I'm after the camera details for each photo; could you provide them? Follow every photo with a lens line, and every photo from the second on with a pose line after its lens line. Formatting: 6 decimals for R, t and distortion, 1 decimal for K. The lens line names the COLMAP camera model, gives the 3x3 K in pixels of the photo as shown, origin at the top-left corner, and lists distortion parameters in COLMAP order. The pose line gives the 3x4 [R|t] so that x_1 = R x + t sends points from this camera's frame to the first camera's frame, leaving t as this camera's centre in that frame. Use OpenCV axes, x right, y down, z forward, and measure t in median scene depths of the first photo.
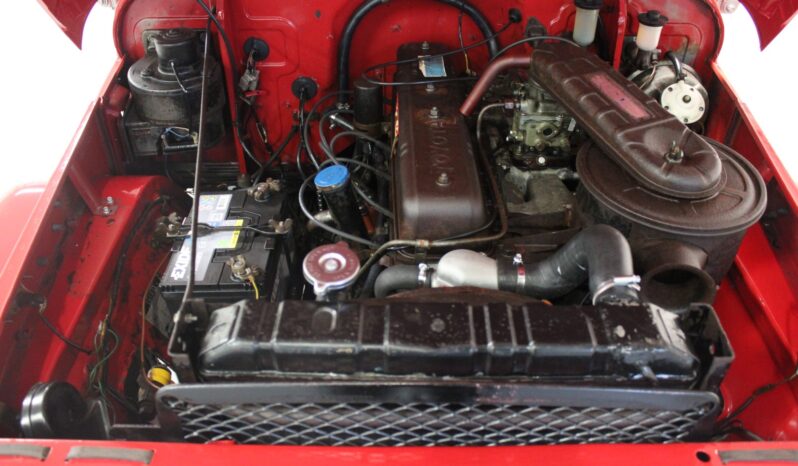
lens RADIAL K [[656.9, 0, 399.0], [0, 656.9, 233.0], [0, 0, 1]] dist [-0.192936, 0.166326]
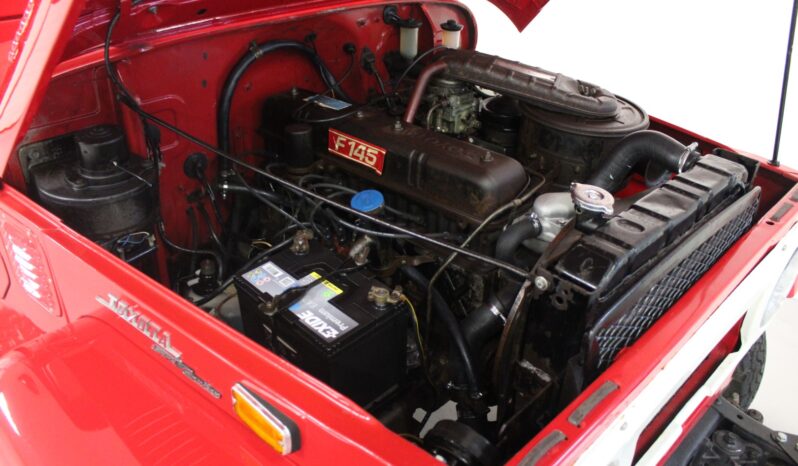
lens RADIAL K [[656.9, 0, 399.0], [0, 656.9, 233.0], [0, 0, 1]] dist [-0.192936, 0.166326]
pose [[0.707398, -0.350885, 0.613569, -0.632685], [0.416262, 0.908383, 0.039564, -0.051438], [-0.571238, 0.227418, 0.788649, 0.116820]]
